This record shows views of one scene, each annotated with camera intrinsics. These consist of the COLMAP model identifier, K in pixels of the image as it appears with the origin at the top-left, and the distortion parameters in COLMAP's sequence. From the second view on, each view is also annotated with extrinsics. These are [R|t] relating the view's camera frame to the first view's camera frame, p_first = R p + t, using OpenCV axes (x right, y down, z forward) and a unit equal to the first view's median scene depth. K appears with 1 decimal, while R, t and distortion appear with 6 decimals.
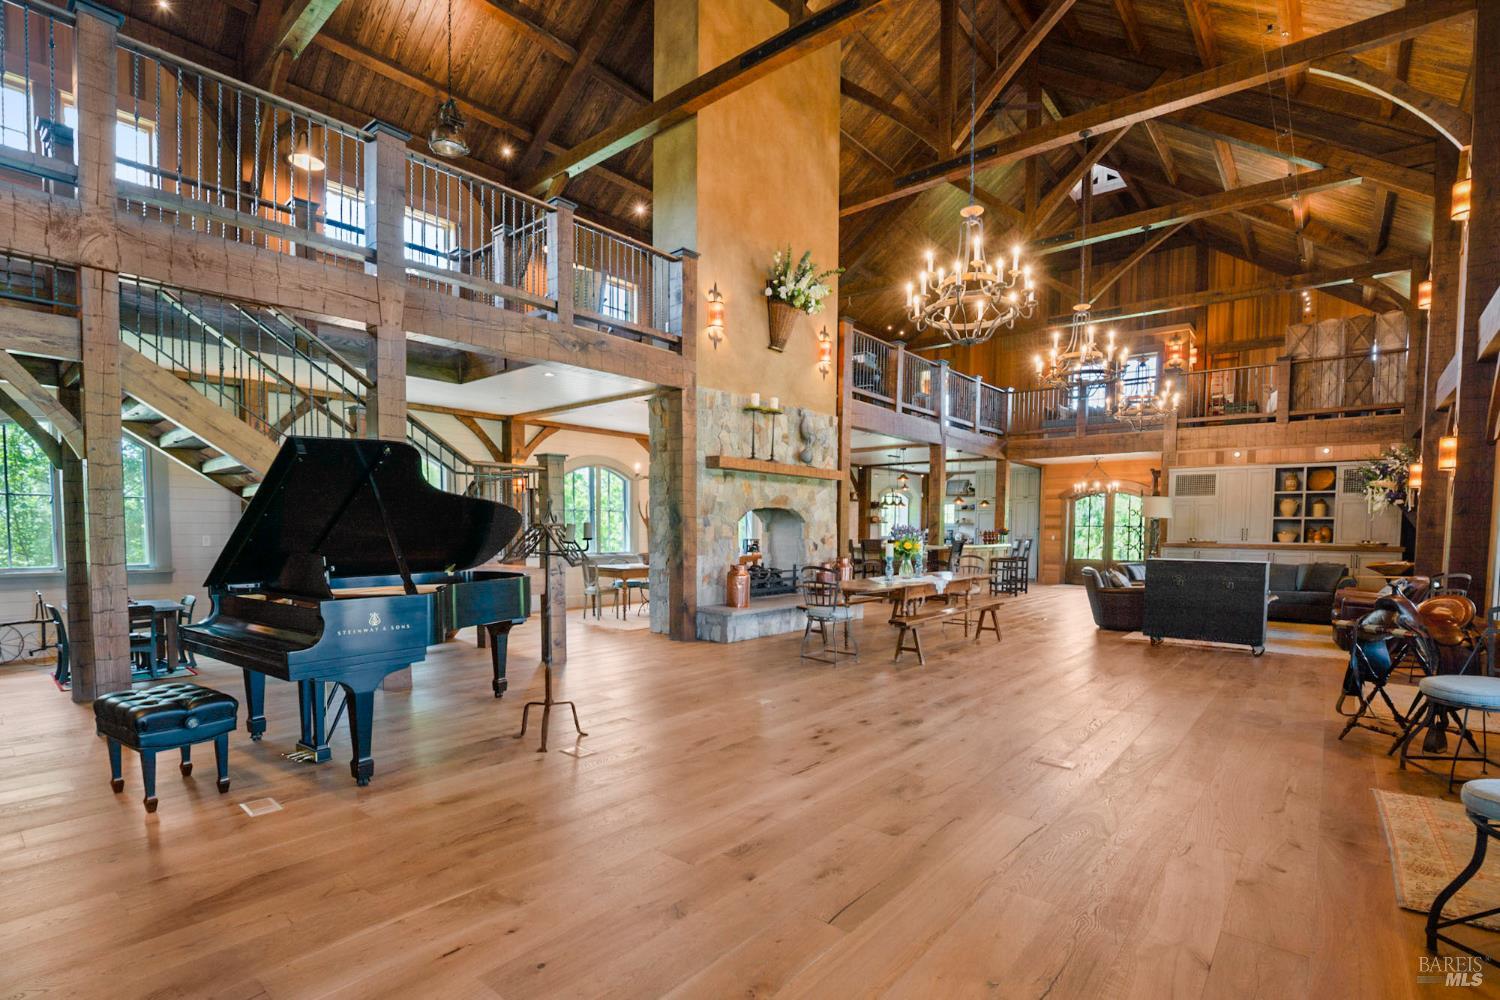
lens RADIAL K [[709.9, 0, 751.1], [0, 709.9, 560.4], [0, 0, 1]] dist [-0.036133, 0.000019]
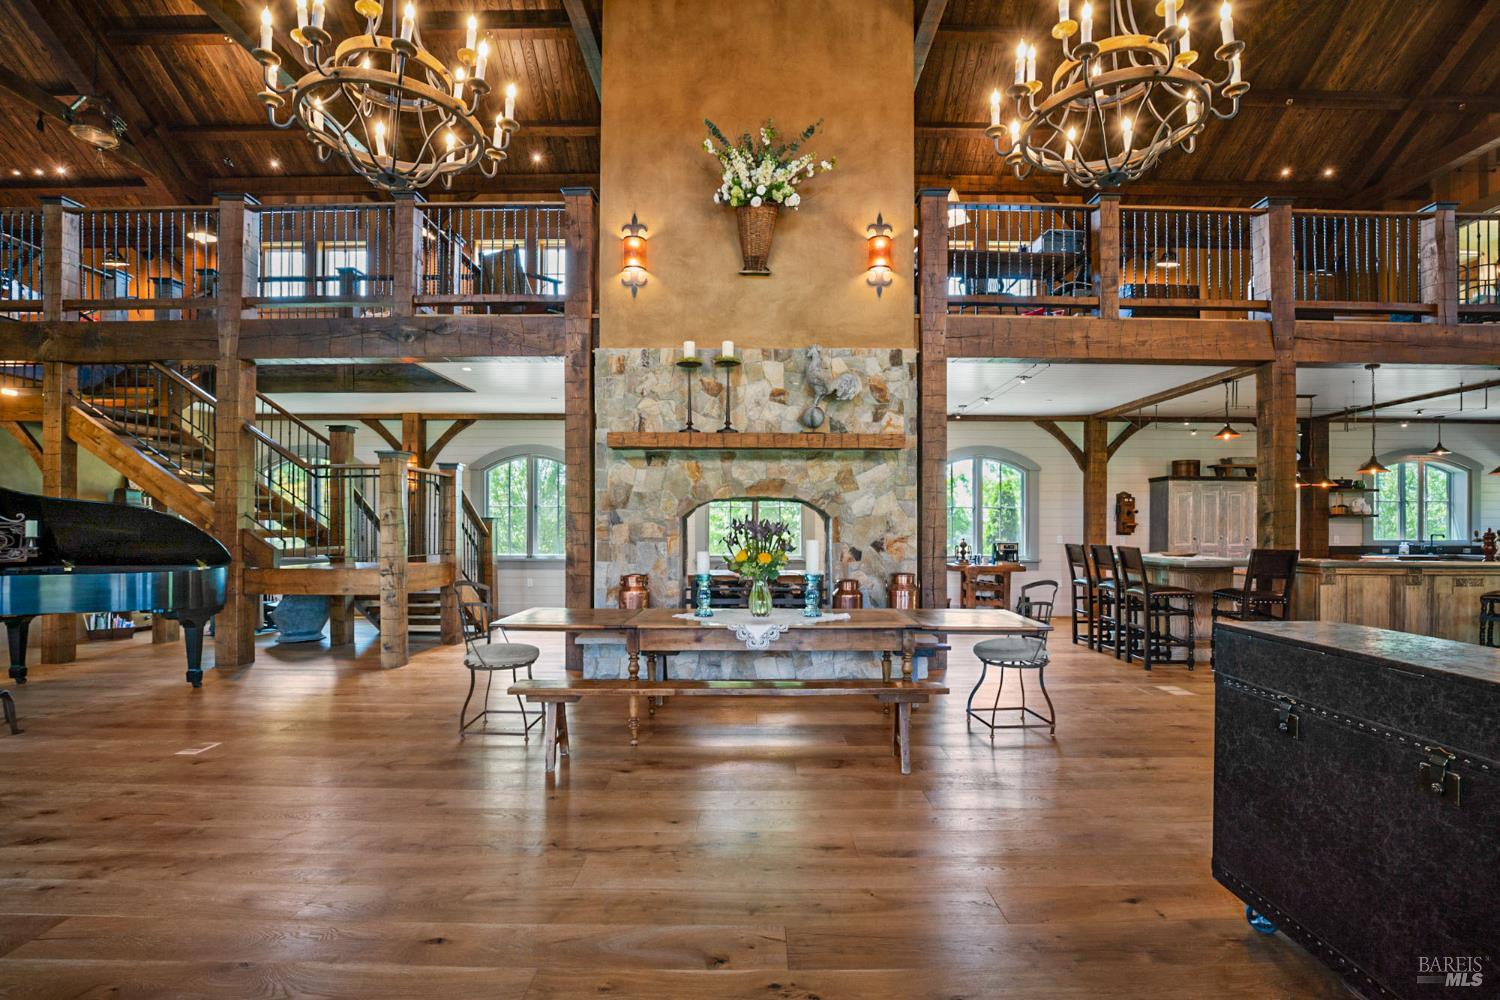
lens RADIAL K [[705.4, 0, 750.7], [0, 705.4, 528.7], [0, 0, 1]] dist [-0.039869, 0.009336]
pose [[0.644882, -0.002928, -0.764277, 0.505198], [-0.032720, 0.998970, -0.031436, -0.018977], [0.763582, 0.045279, 0.644122, 0.496693]]
